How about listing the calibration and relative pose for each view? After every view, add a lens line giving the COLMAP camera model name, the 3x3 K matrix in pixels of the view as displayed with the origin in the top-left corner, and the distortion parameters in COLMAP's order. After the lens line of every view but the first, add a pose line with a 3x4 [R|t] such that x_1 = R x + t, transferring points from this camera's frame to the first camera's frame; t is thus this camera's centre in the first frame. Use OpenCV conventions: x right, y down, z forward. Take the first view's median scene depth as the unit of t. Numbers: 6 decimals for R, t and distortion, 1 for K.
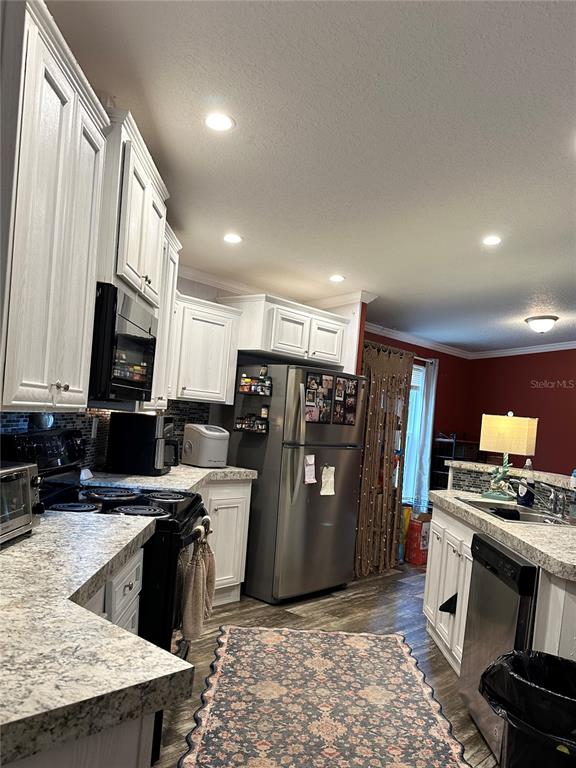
lens RADIAL K [[637.4, 0, 288.0], [0, 637.4, 384.0], [0, 0, 1]] dist [-0.002863, -0.286858]
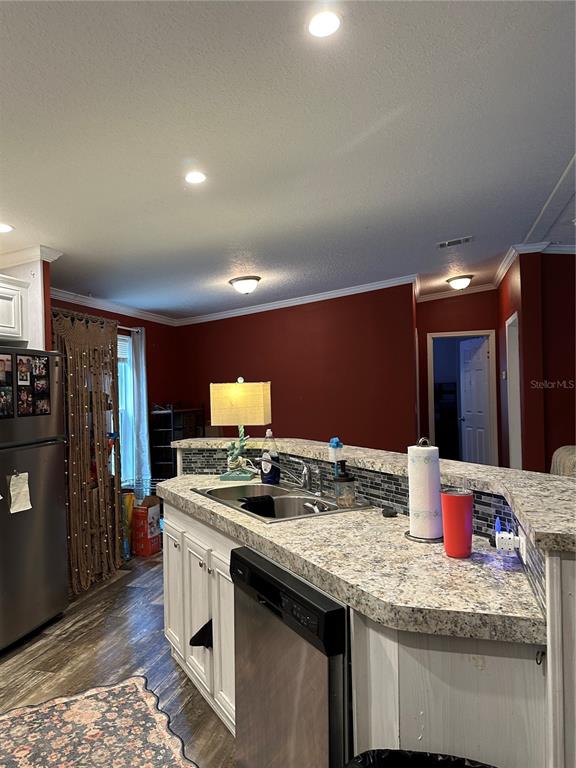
lens RADIAL K [[555.0, 0, 288.0], [0, 555.0, 384.0], [0, 0, 1]] dist [0.134918, -0.140485]
pose [[0.878873, -0.114055, 0.463221, 0.044284], [0.088709, 0.993137, 0.076224, 0.000162], [-0.468735, -0.025900, 0.882959, 0.250787]]
